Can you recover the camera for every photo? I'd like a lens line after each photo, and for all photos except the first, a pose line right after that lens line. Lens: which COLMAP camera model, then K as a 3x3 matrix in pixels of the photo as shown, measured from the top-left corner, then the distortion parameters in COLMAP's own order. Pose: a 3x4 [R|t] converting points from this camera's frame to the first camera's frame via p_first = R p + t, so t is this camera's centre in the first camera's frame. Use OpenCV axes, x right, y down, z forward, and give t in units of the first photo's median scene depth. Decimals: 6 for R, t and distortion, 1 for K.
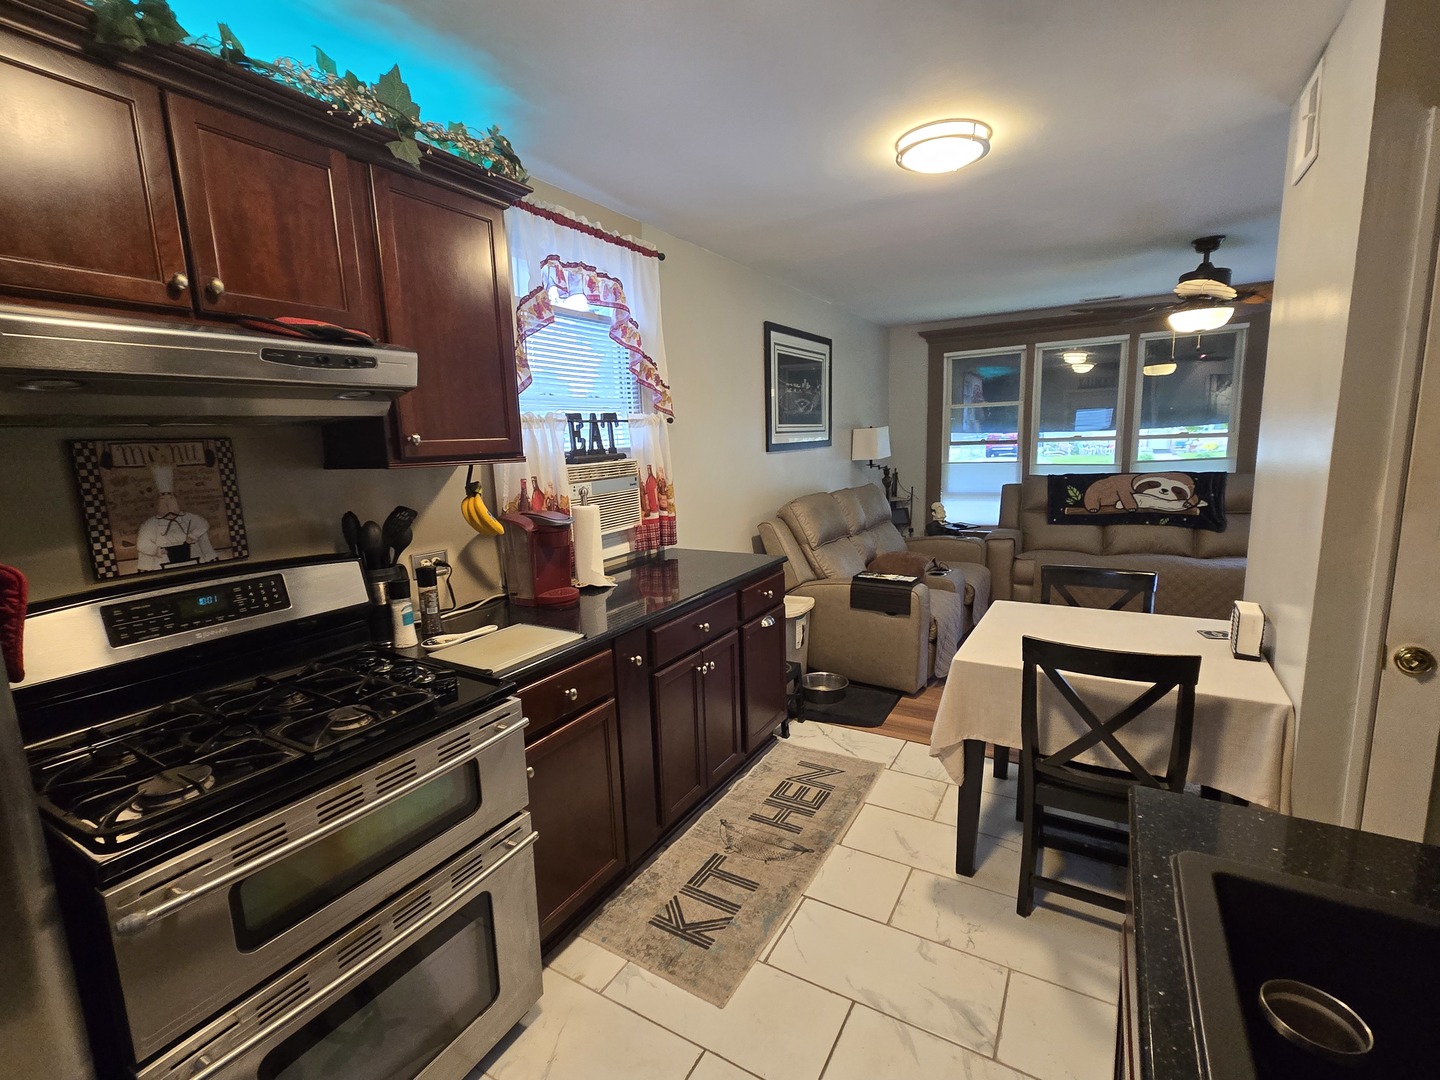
lens RADIAL K [[658.6, 0, 708.1], [0, 658.6, 546.2], [0, 0, 1]] dist [-0.003415, 0.000629]
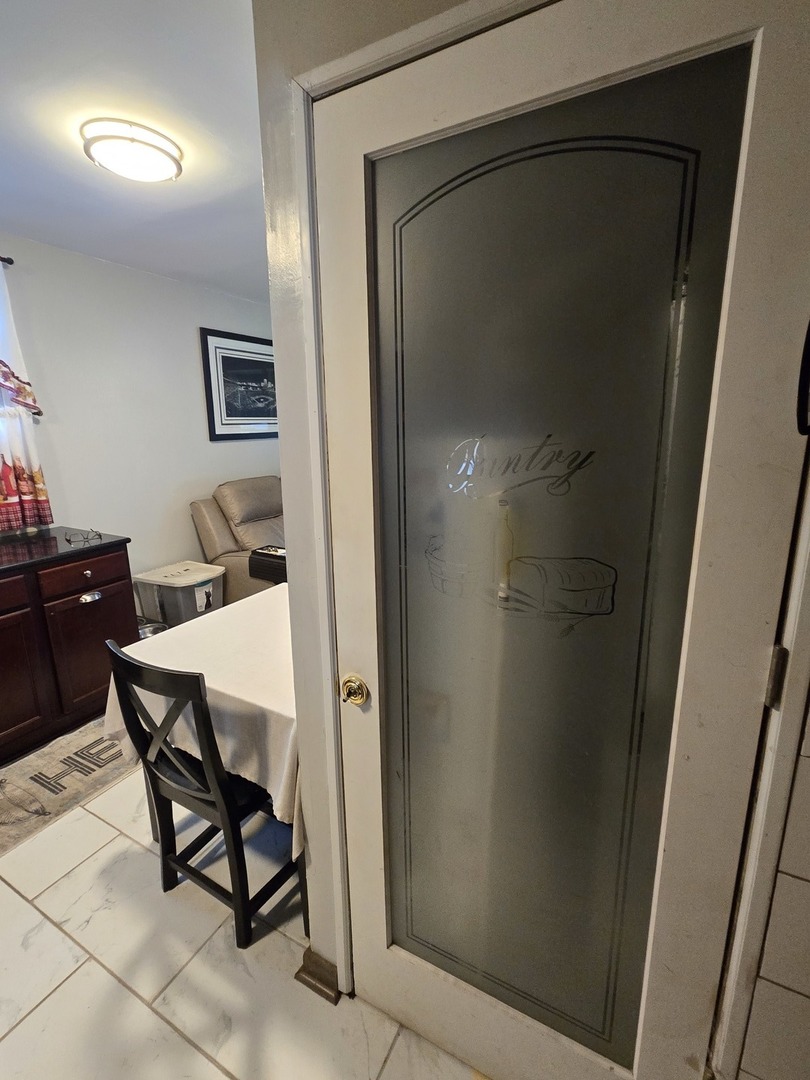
lens RADIAL K [[494.0, 0, 390.0], [0, 494.0, 530.9], [0, 0, 1]] dist [-0.003415, 0.000629]
pose [[0.999201, 0.014474, 0.037247, 0.508902], [-0.016443, 0.998454, 0.053101, -0.046694], [-0.036421, -0.053671, 0.997894, 0.133914]]
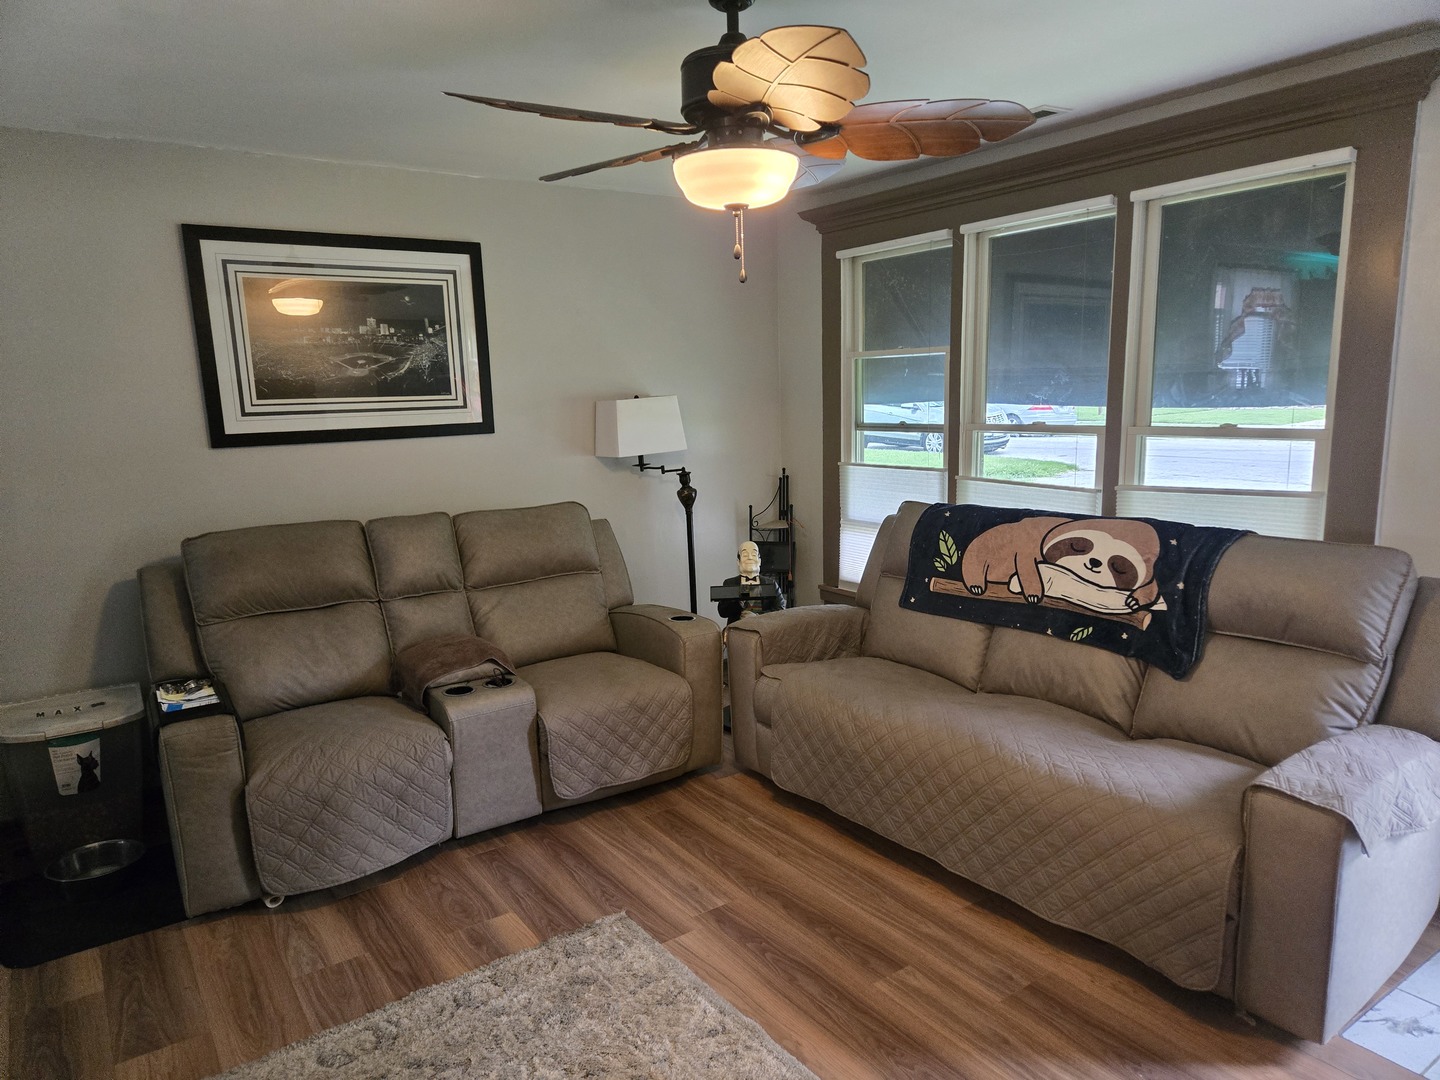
lens RADIAL K [[947.3, 0, 711.8], [0, 947.3, 570.2], [0, 0, 1]] dist [0.004520, 0.001641]
pose [[0.914244, 0.089480, -0.395161, 1.134144], [-0.073409, 0.995749, 0.055637, -0.152957], [0.398459, -0.021857, 0.916926, 0.530880]]
